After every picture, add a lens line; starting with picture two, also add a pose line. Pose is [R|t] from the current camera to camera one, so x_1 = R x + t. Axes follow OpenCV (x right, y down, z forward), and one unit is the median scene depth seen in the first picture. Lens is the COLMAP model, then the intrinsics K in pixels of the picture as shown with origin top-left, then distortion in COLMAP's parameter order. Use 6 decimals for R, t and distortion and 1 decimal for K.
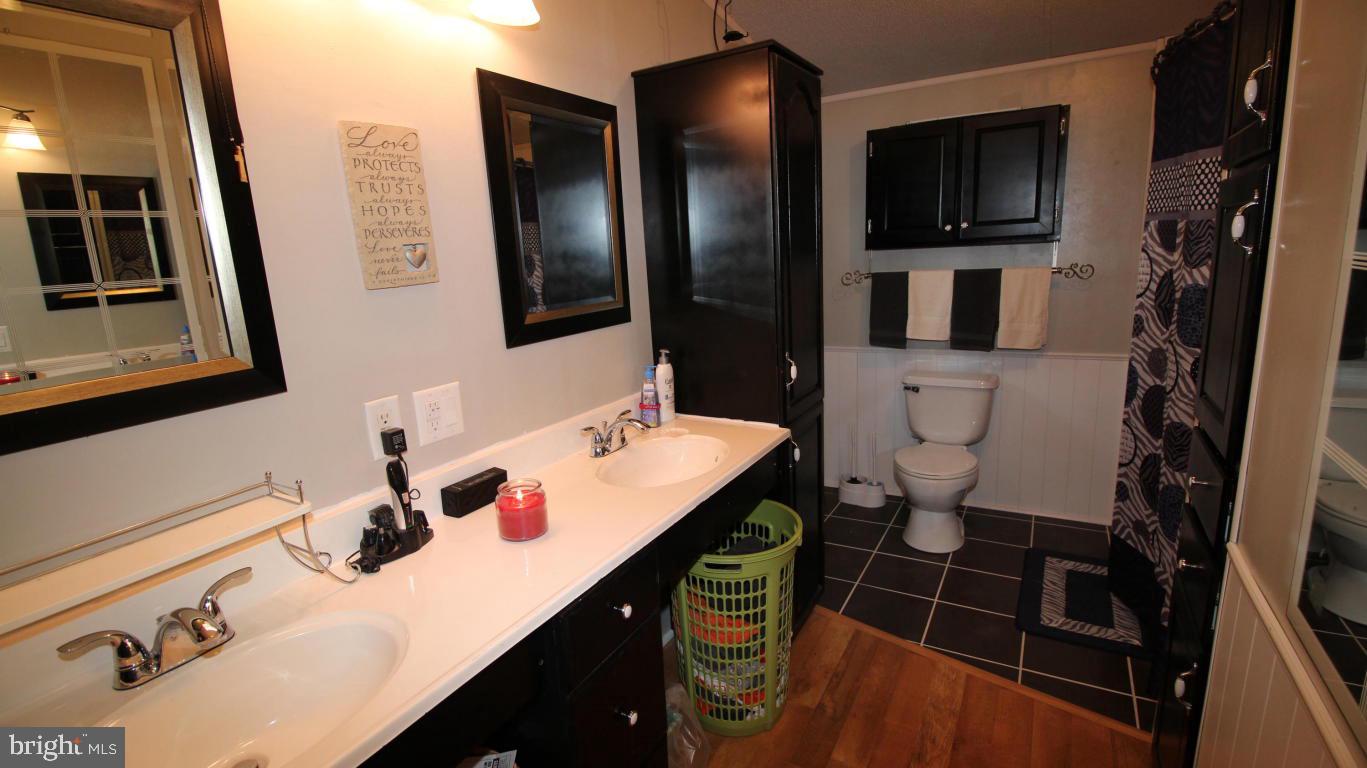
lens RADIAL K [[634.7, 0, 683.5], [0, 634.7, 384.0], [0, 0, 1]] dist [0.000971, -0.016151]
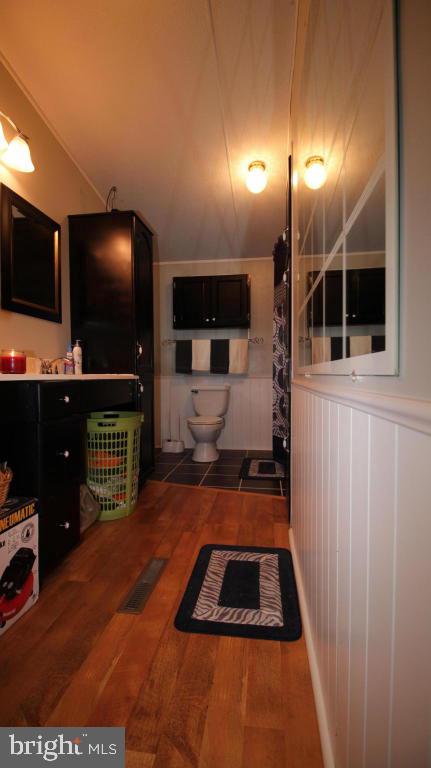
lens RADIAL K [[358.9, 0, 221.5], [0, 358.9, 385.2], [0, 0, 1]] dist [0.002950, -0.016037]
pose [[0.921235, 0.039342, 0.387012, -0.050739], [0.037731, 0.981145, -0.189553, 0.365595], [-0.387173, 0.189225, 0.902381, -0.241973]]
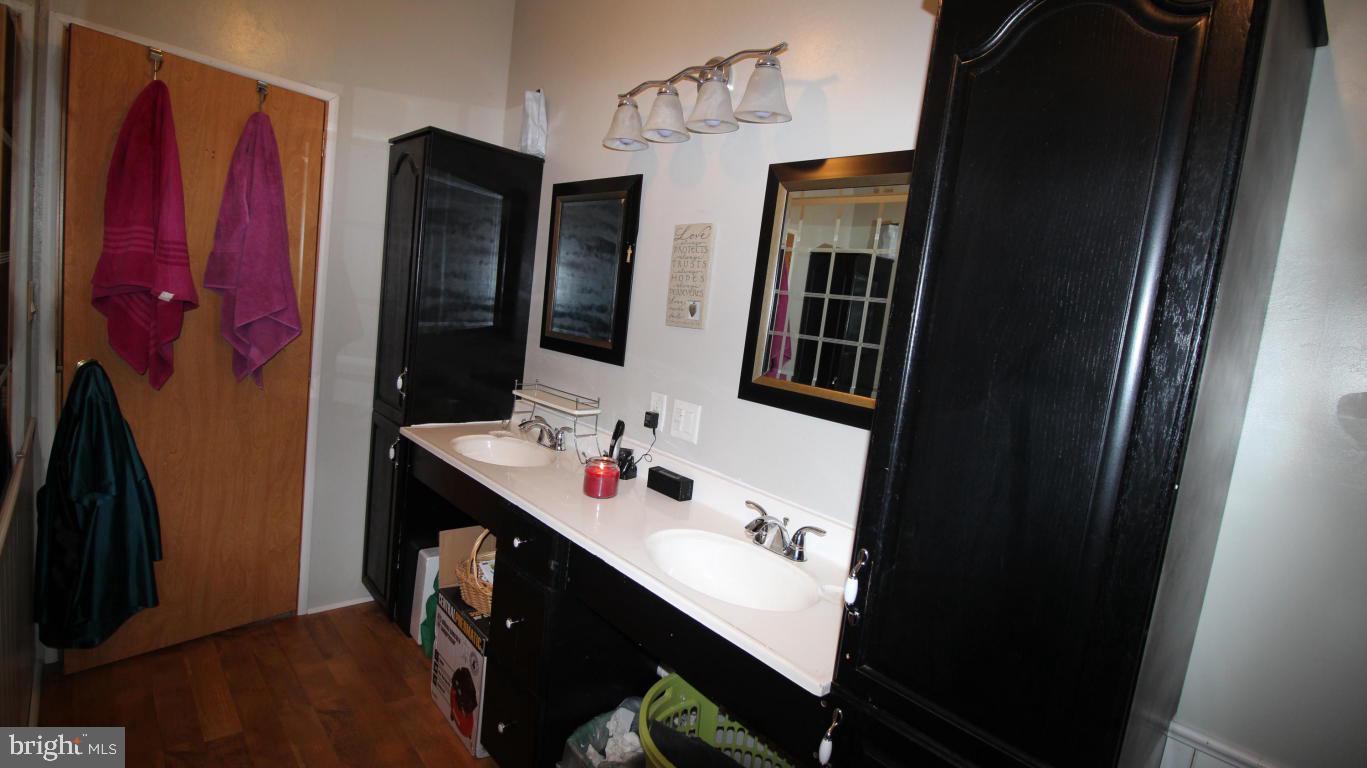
lens RADIAL K [[638.8, 0, 682.5], [0, 638.8, 385.8], [0, 0, 1]] dist [0.002950, -0.016037]
pose [[-0.291470, 0.126830, -0.948135, 0.718635], [-0.305670, 0.926856, 0.217951, -0.252965], [0.906428, 0.353343, -0.231383, 0.996277]]
